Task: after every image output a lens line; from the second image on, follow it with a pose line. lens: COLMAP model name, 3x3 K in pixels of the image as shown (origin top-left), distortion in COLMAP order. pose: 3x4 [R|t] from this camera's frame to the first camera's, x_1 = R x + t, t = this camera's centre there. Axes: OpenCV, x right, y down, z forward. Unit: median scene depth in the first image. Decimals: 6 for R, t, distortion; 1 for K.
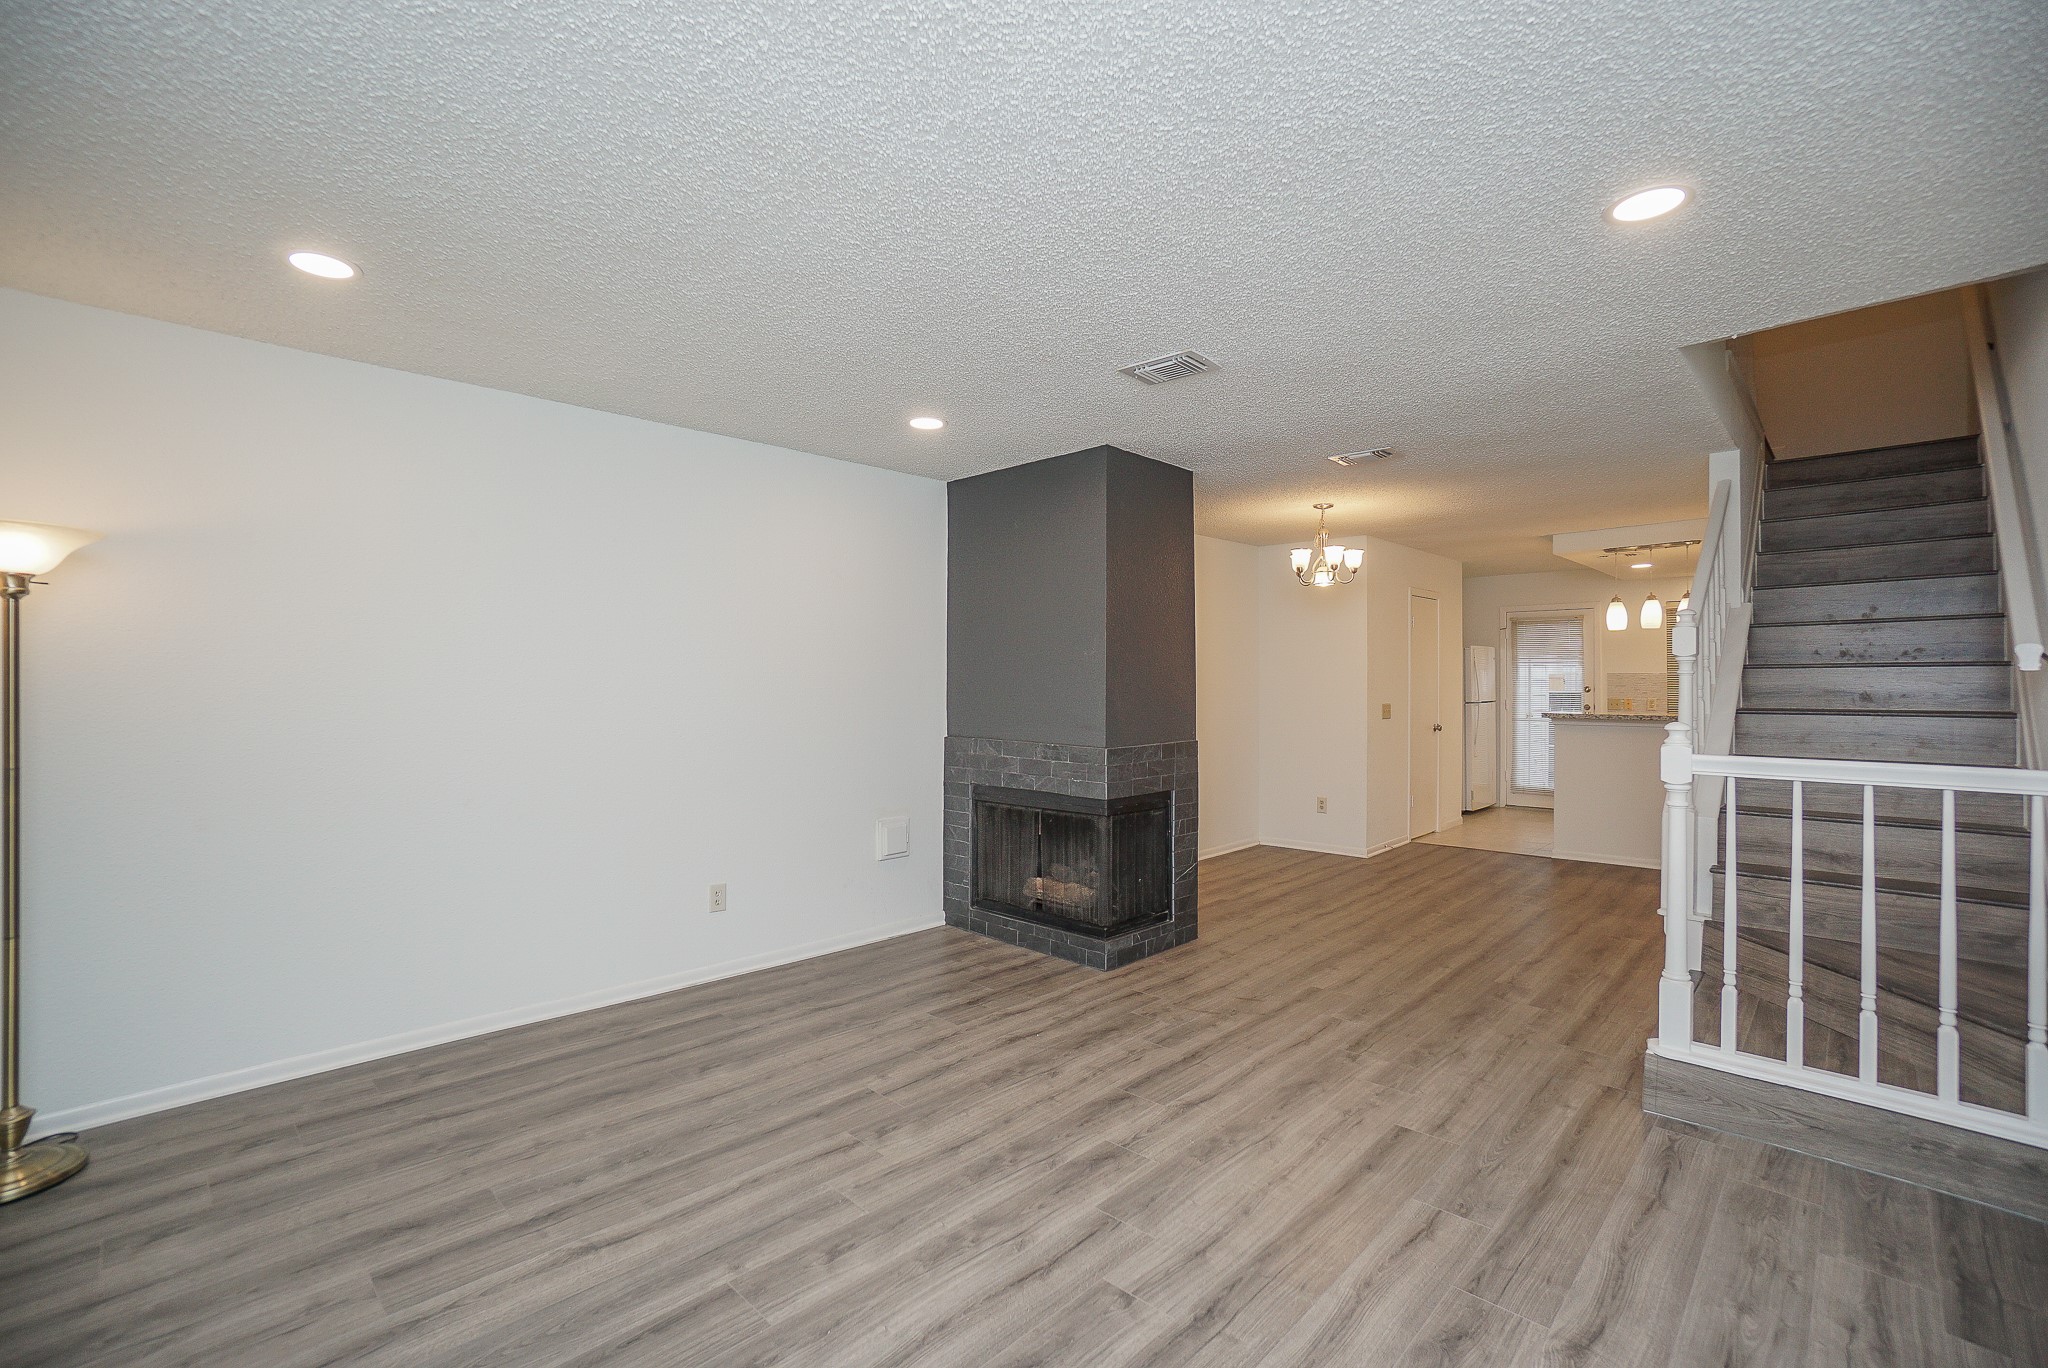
lens RADIAL K [[948.1, 0, 1010.4], [0, 948.1, 681.5], [0, 0, 1]] dist [-0.056602, 0.025582]
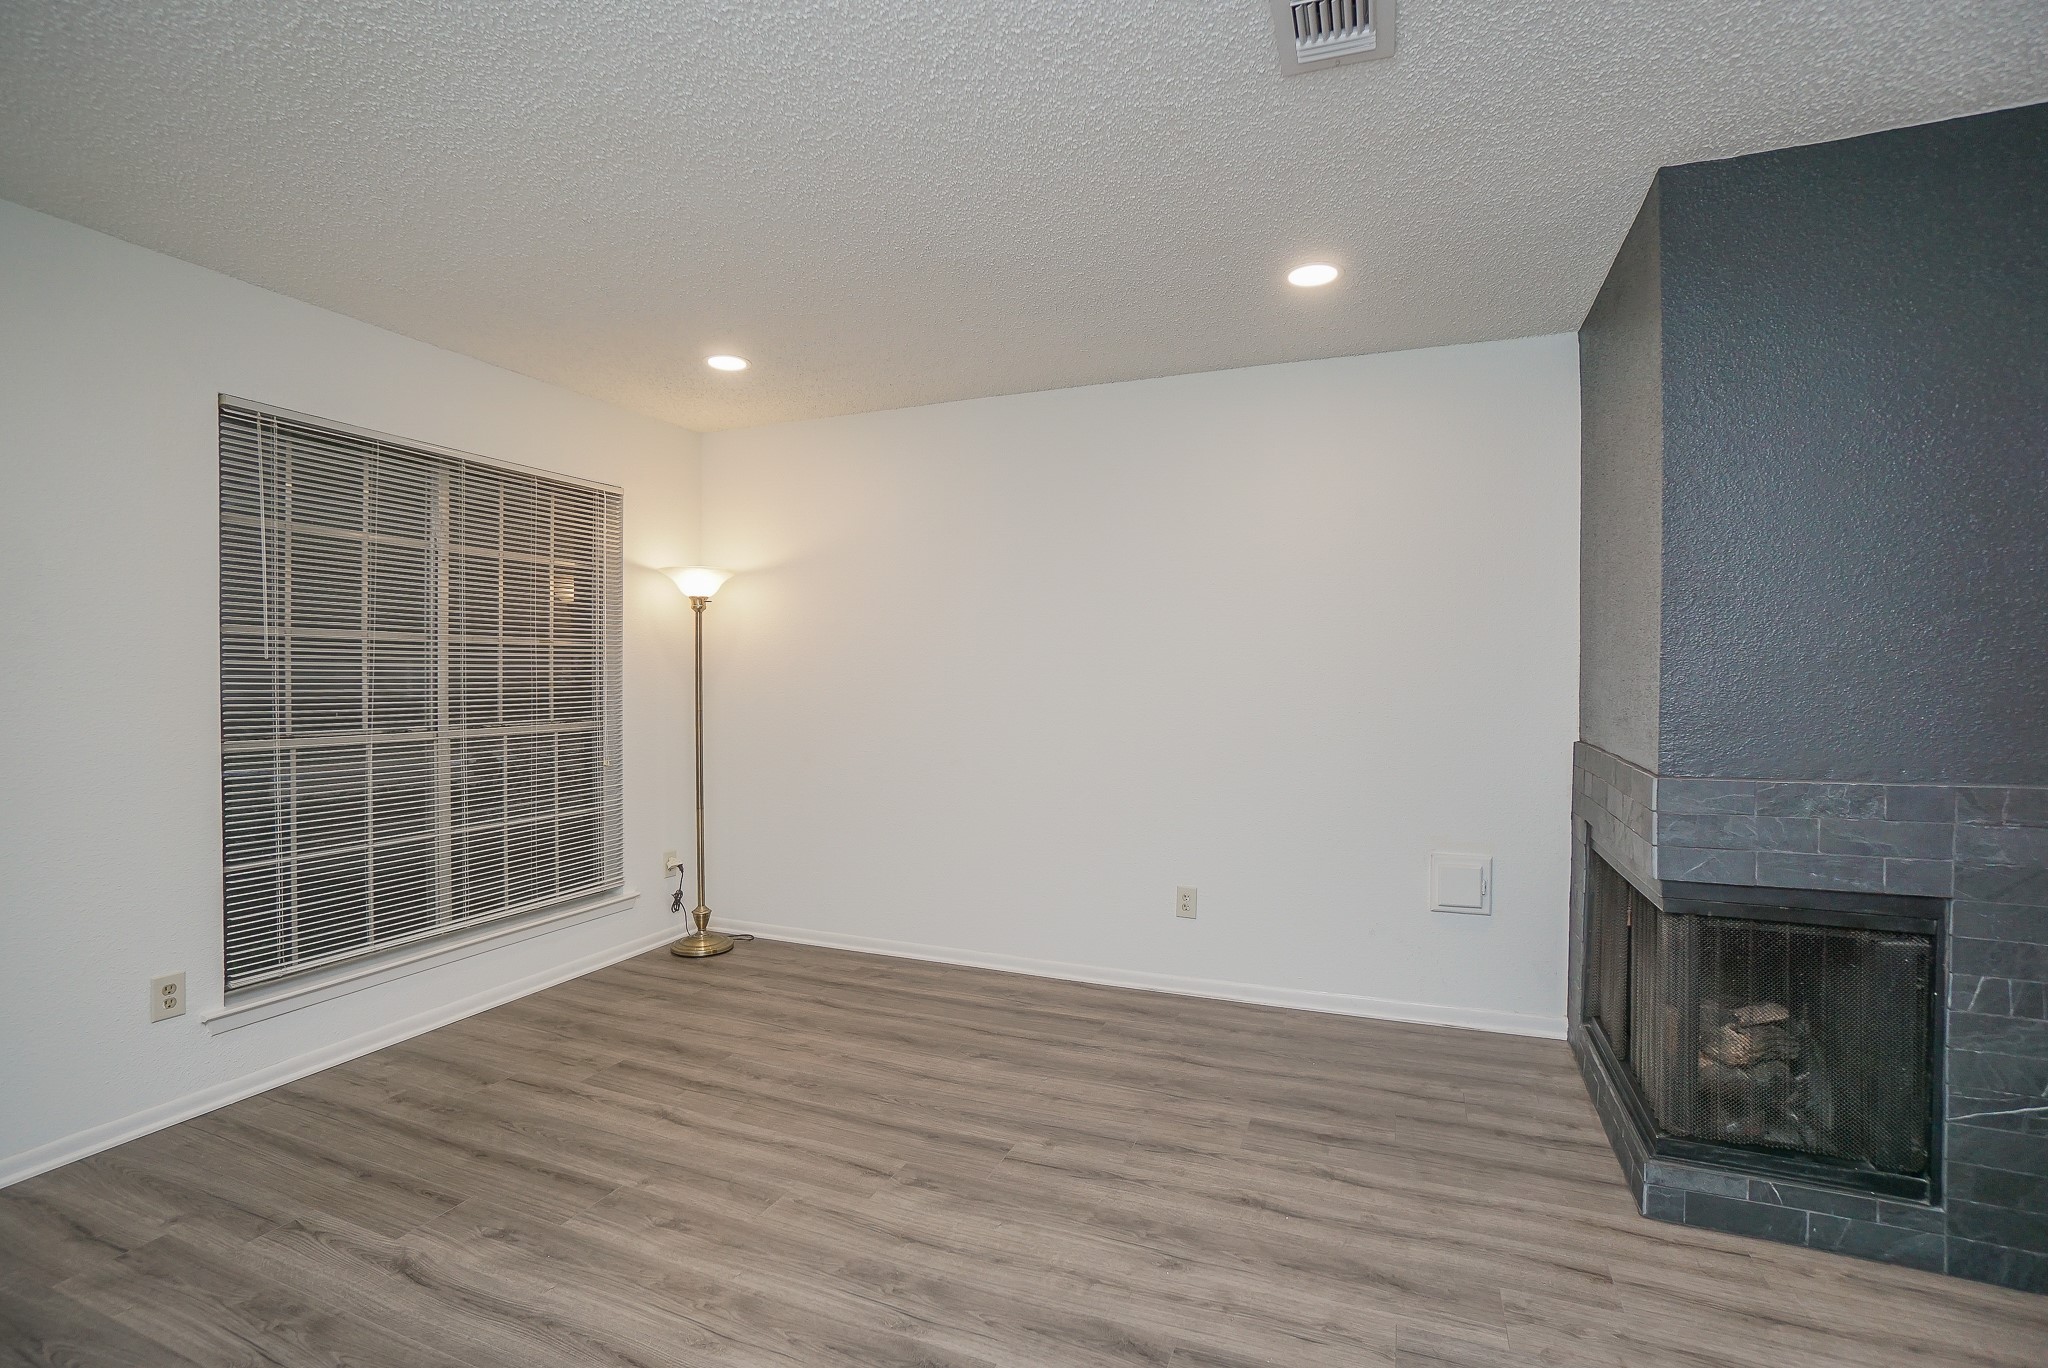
lens RADIAL K [[948.1, 0, 1010.4], [0, 948.1, 681.5], [0, 0, 1]] dist [-0.056602, 0.025582]
pose [[0.347564, 0.000162, -0.937656, 0.566489], [0.007553, 0.999967, 0.002973, 0.018764], [0.937626, -0.008115, 0.347552, 0.645058]]
